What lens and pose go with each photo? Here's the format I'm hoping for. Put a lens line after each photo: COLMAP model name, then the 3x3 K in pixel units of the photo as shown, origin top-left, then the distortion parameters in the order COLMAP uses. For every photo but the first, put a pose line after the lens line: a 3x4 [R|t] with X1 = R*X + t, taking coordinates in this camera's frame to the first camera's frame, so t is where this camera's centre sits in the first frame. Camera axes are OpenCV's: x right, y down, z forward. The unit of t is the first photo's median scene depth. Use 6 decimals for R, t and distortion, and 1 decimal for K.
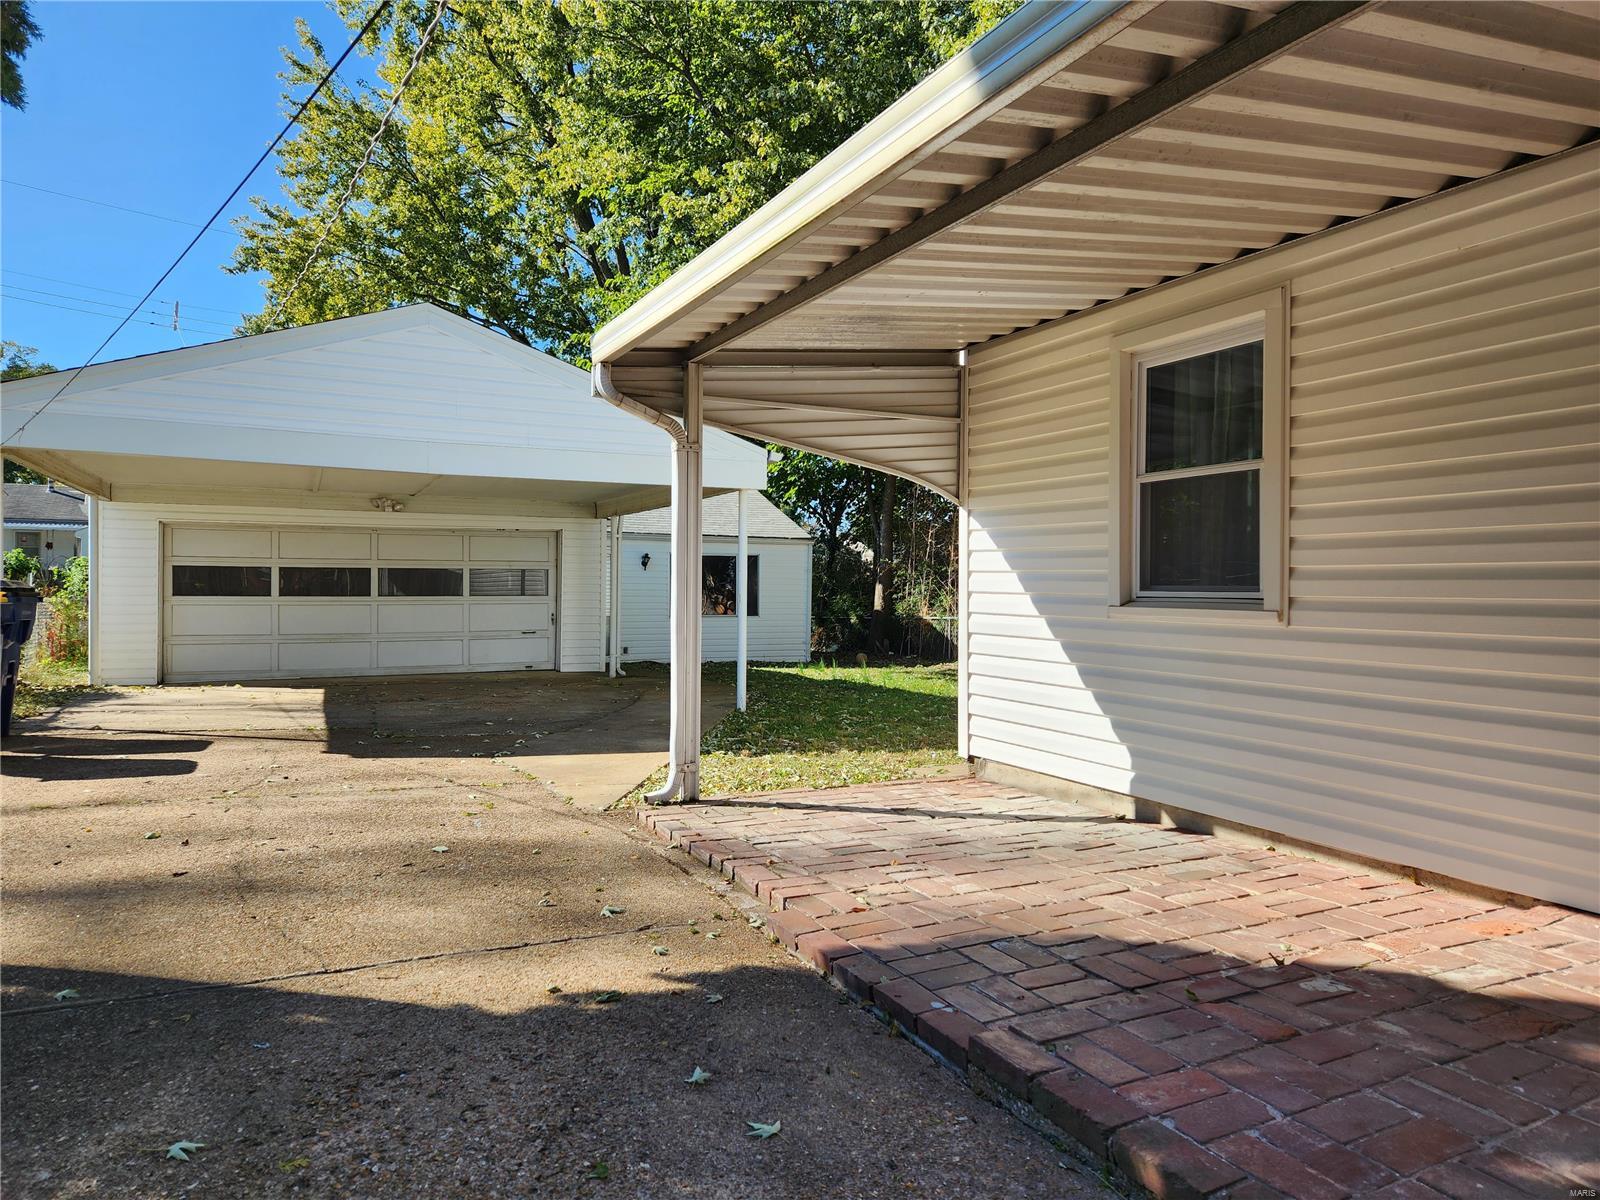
lens RADIAL K [[1064.2, 0, 806.7], [0, 1064.2, 592.7], [0, 0, 1]] dist [0.080376, -0.064707]
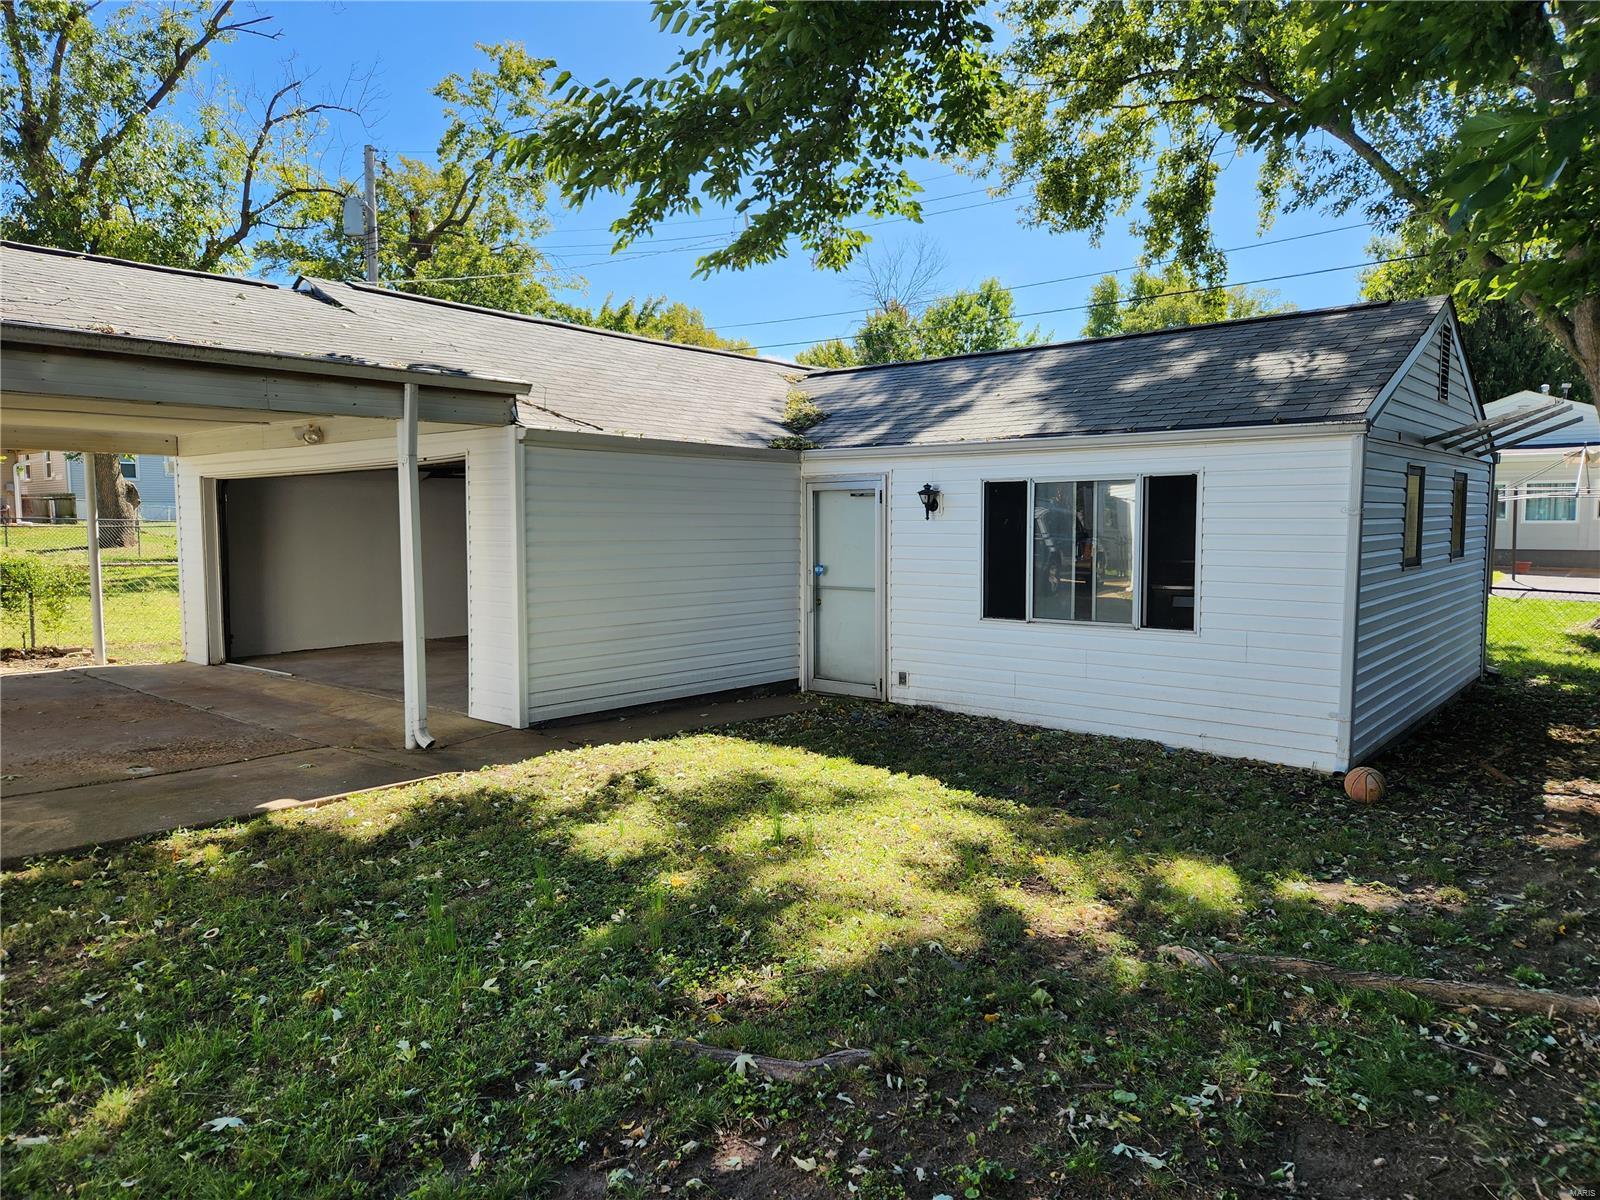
lens RADIAL K [[1054.3, 0, 800.0], [0, 1054.3, 600.0], [0, 0, 1]] dist [0.075498, -0.052554]
pose [[0.400882, 0.062806, -0.913974, 0.324007], [0.003372, 0.997539, 0.070027, -0.022342], [0.916123, -0.031154, 0.399684, 0.926134]]
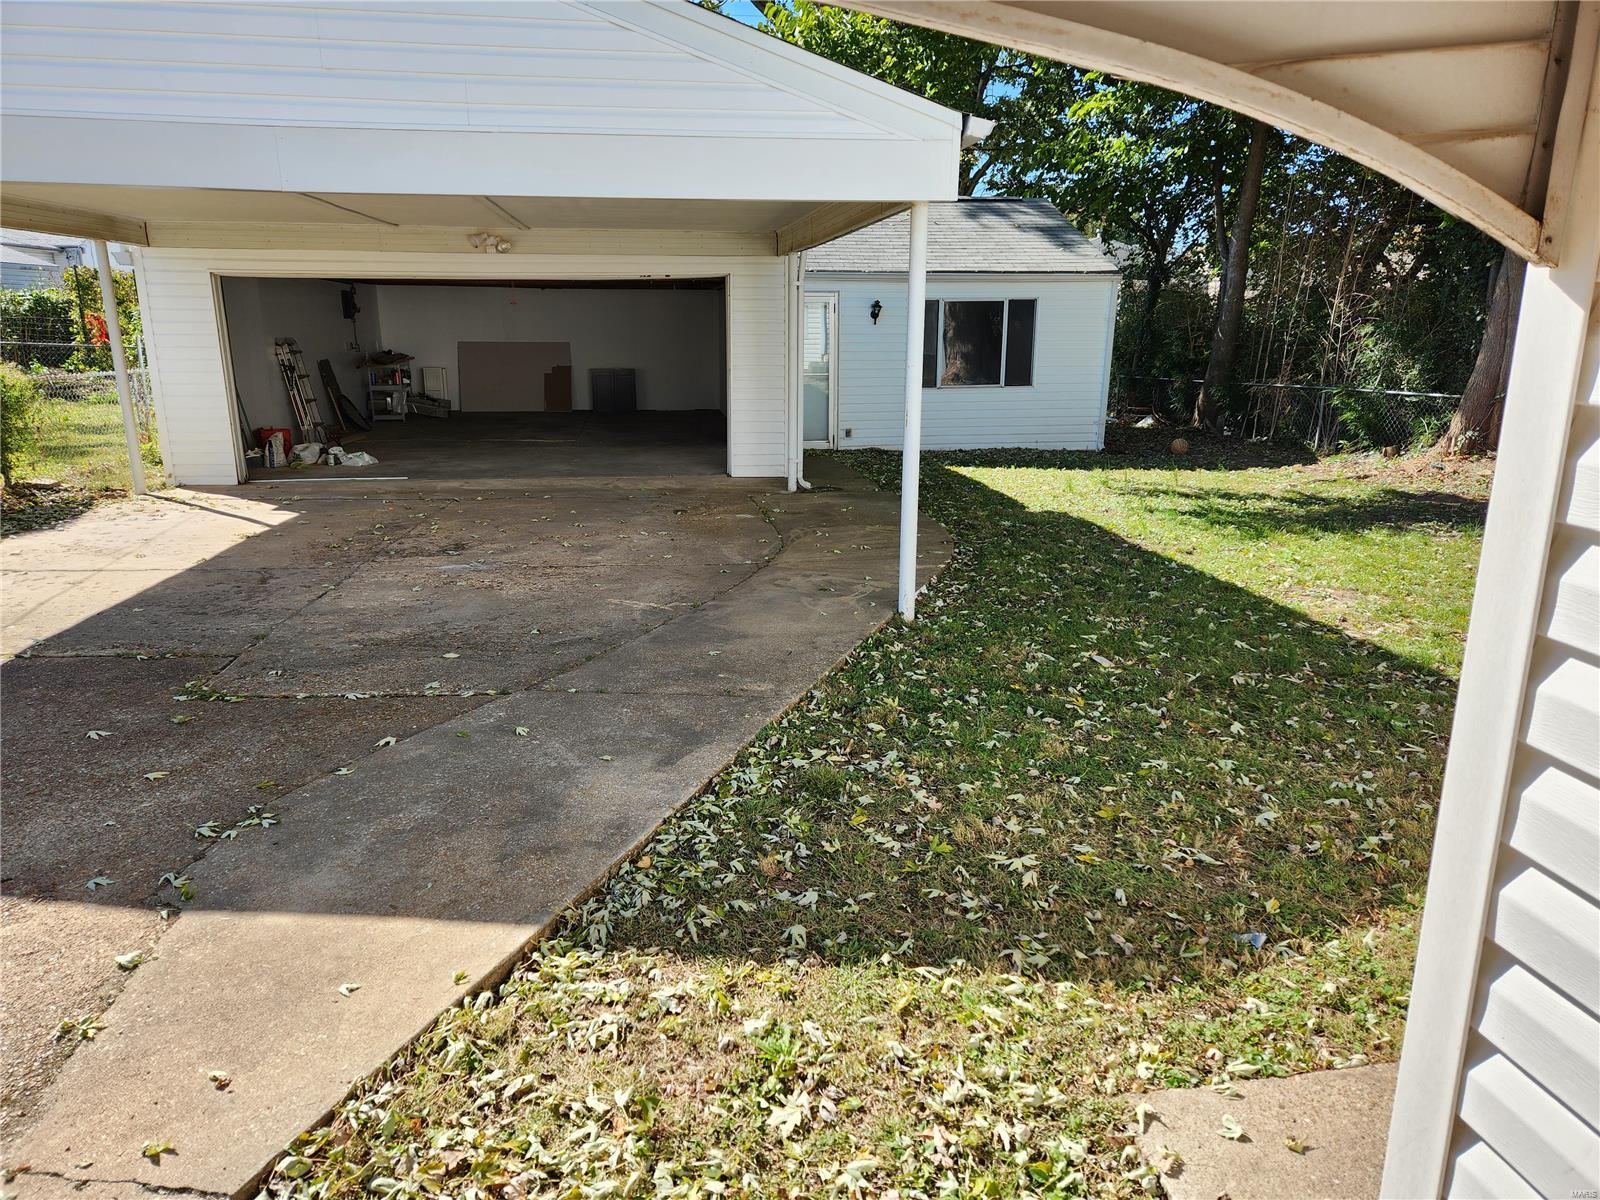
lens RADIAL K [[1064.2, 0, 806.7], [0, 1064.2, 592.7], [0, 0, 1]] dist [0.080376, -0.064707]
pose [[0.955614, 0.067057, -0.286887, 0.034802], [0.005984, 0.969134, 0.246460, -0.029100], [0.294559, -0.237238, 0.925718, 0.312976]]
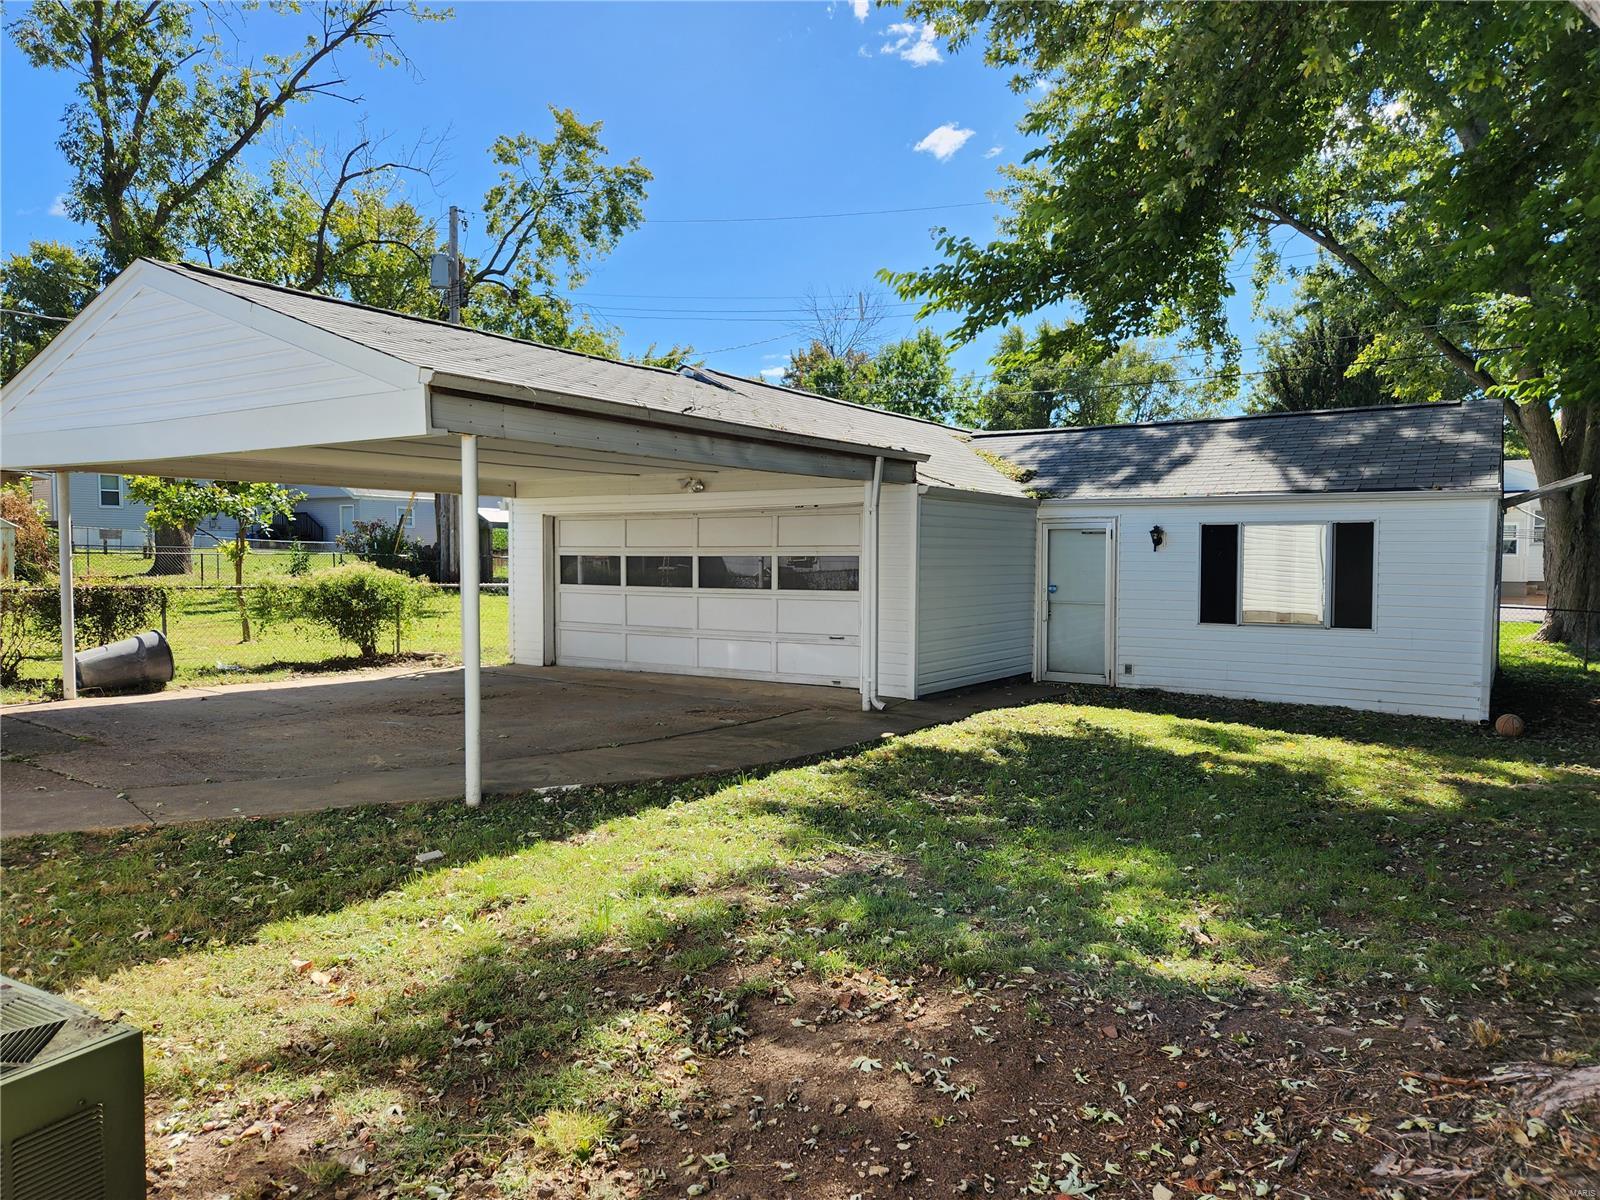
lens RADIAL K [[1064.2, 0, 806.7], [0, 1064.2, 592.7], [0, 0, 1]] dist [0.080376, -0.064707]
pose [[0.507508, 0.029671, -0.861136, 0.382685], [-0.002682, 0.999456, 0.032856, -0.020397], [0.861643, -0.014365, 0.507311, 0.583943]]
